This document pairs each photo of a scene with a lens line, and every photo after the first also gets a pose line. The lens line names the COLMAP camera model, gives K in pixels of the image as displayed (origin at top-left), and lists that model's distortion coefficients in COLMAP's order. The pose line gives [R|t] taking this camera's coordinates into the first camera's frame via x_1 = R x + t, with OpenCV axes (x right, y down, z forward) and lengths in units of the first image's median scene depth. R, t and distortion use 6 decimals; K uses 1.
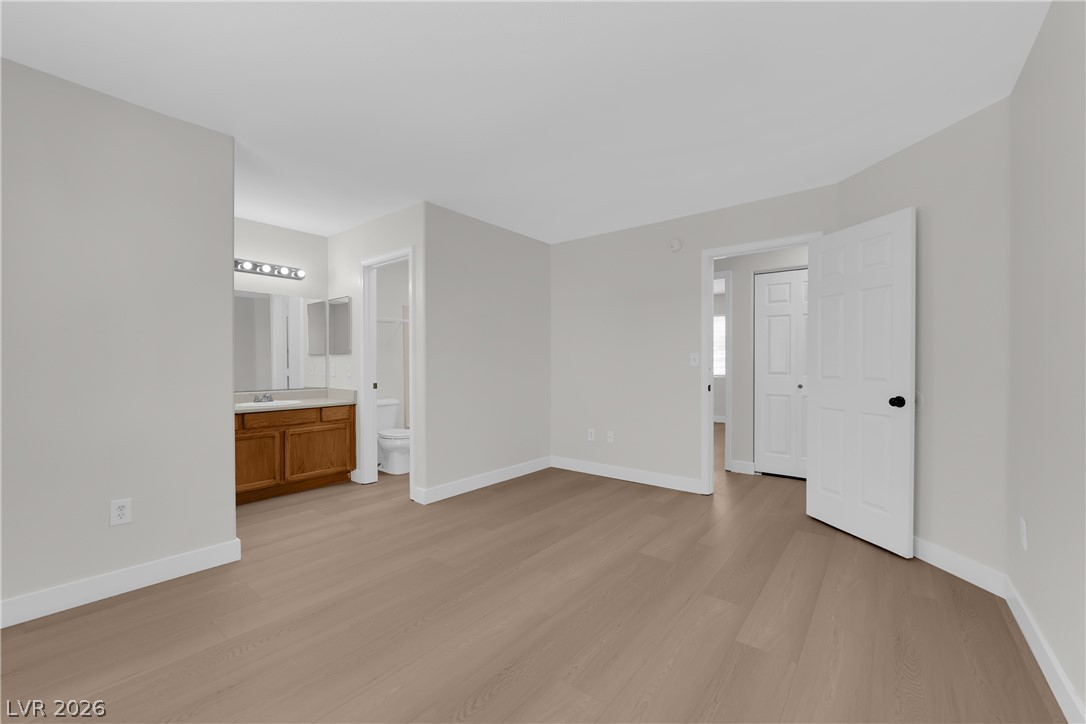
lens RADIAL K [[438.9, 0, 538.2], [0, 438.9, 361.3], [0, 0, 1]] dist [-0.011620, -0.003258]
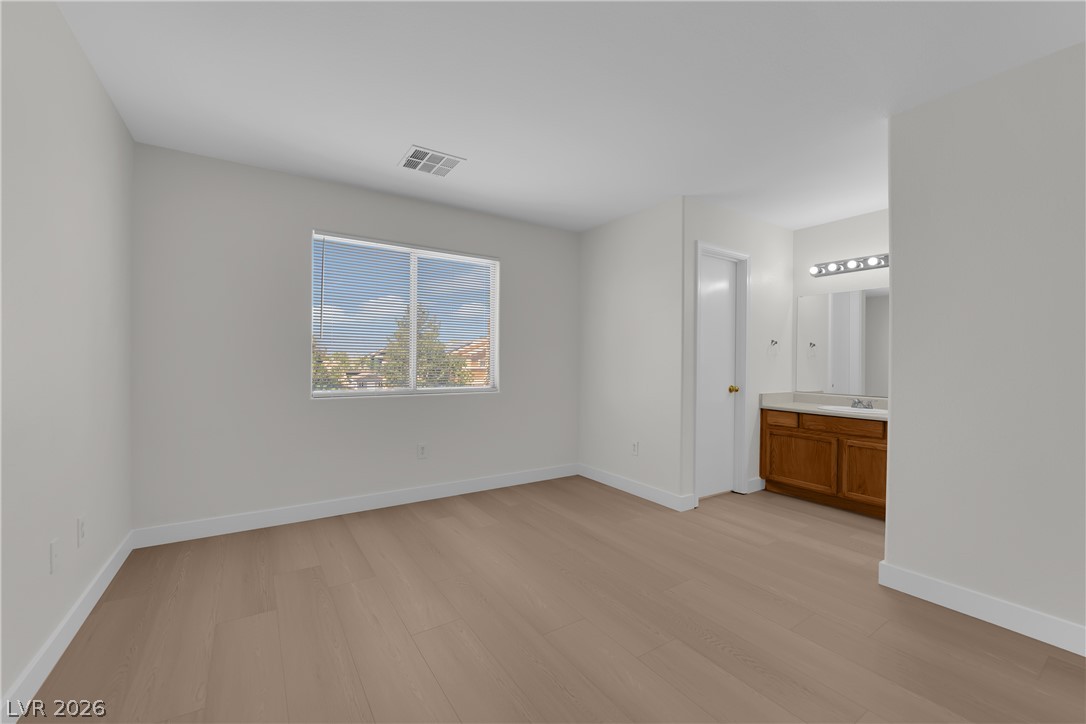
lens RADIAL K [[438.9, 0, 539.9], [0, 438.9, 361.9], [0, 0, 1]] dist [-0.011620, -0.003258]
pose [[-0.322007, -0.002824, -0.946733, 0.498327], [-0.008518, 0.999964, -0.000085, 0.001775], [0.946699, 0.008037, -0.322019, 0.705423]]
